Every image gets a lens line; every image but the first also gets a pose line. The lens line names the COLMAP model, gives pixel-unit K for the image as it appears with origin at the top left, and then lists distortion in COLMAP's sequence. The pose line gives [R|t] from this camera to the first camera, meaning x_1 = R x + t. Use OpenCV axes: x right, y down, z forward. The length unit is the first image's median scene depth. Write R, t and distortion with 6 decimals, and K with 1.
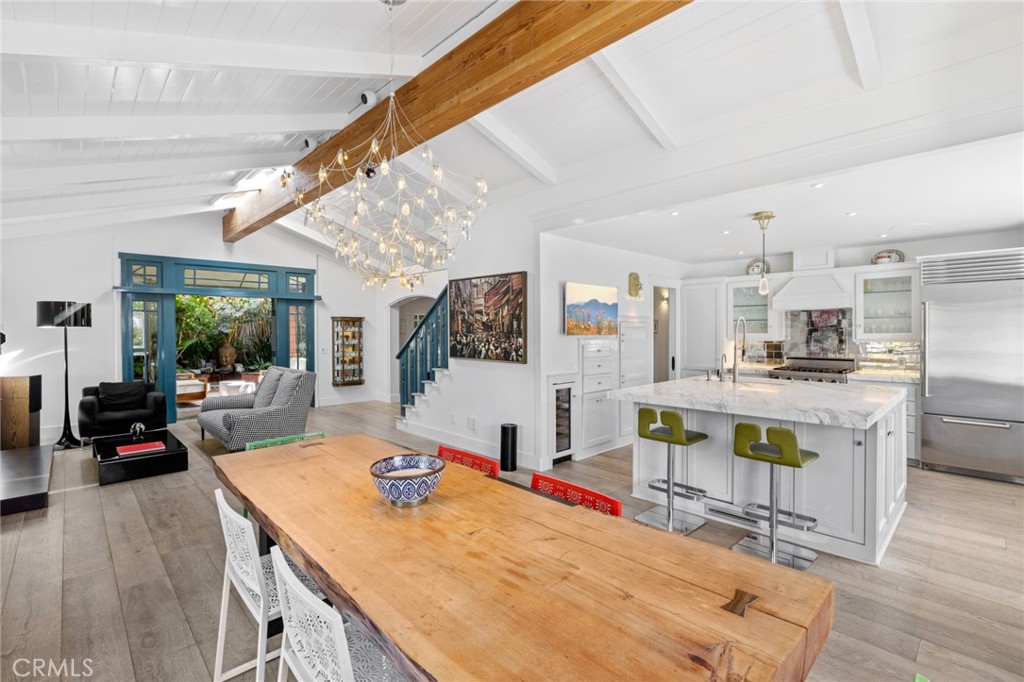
lens RADIAL K [[455.5, 0, 504.0], [0, 455.5, 338.8], [0, 0, 1]] dist [-0.002021, 0.000342]
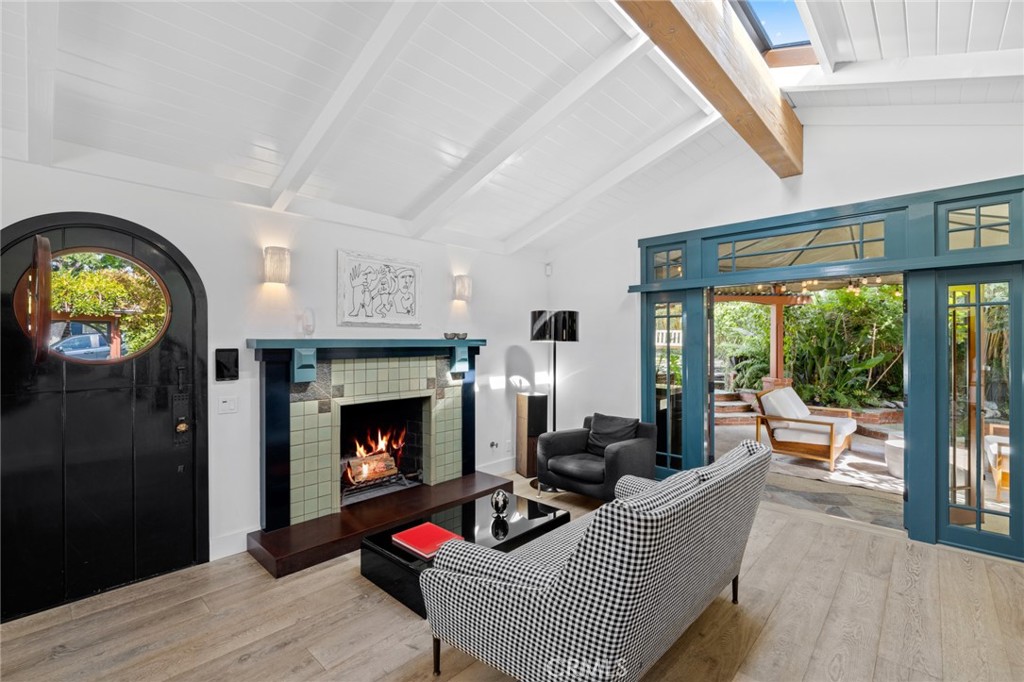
lens RADIAL K [[455.5, 0, 504.0], [0, 455.5, 338.8], [0, 0, 1]] dist [-0.002021, 0.000342]
pose [[0.057992, -0.001397, -0.998316, -0.137351], [-0.016246, 0.999865, -0.002343, -0.026492], [0.998185, 0.016355, 0.057961, 0.856275]]
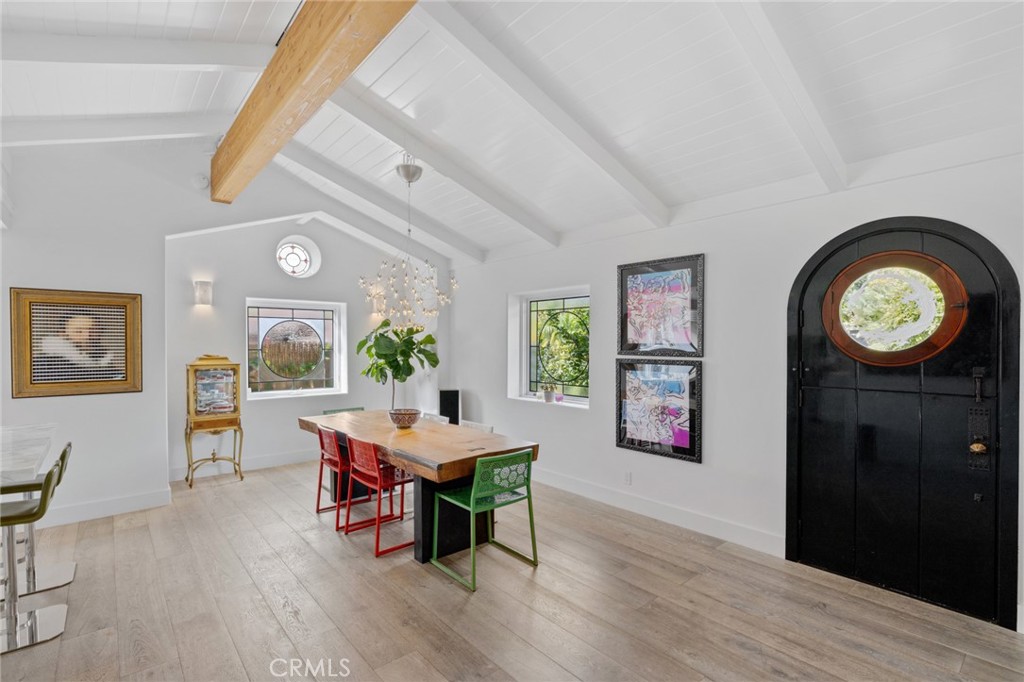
lens RADIAL K [[494.2, 0, 507.7], [0, 494.2, 340.1], [0, 0, 1]] dist [0.001849, 0.000494]
pose [[-0.998005, 0.006154, 0.062830, -0.258407], [0.006701, 0.999942, 0.008488, -0.029175], [-0.062774, 0.008892, -0.997988, 1.009344]]
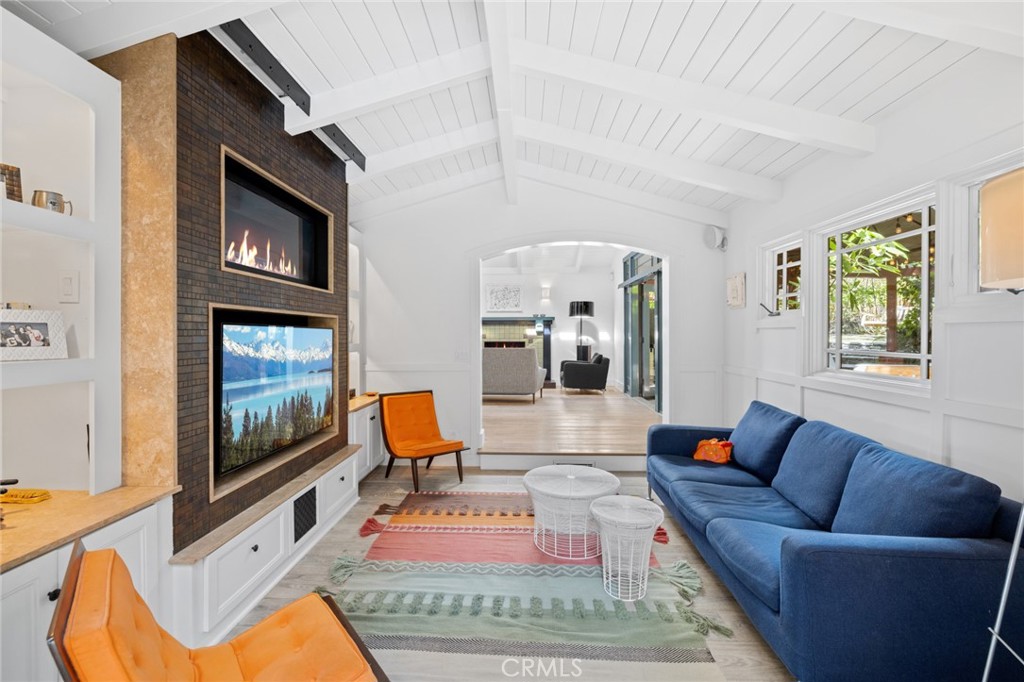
lens RADIAL K [[455.5, 0, 504.0], [0, 455.5, 338.8], [0, 0, 1]] dist [-0.002021, 0.000342]
pose [[-0.719116, 0.009707, -0.694822, 0.409307], [-0.004778, 0.999810, 0.018913, 0.028952], [0.694874, 0.016921, -0.718933, 2.005366]]
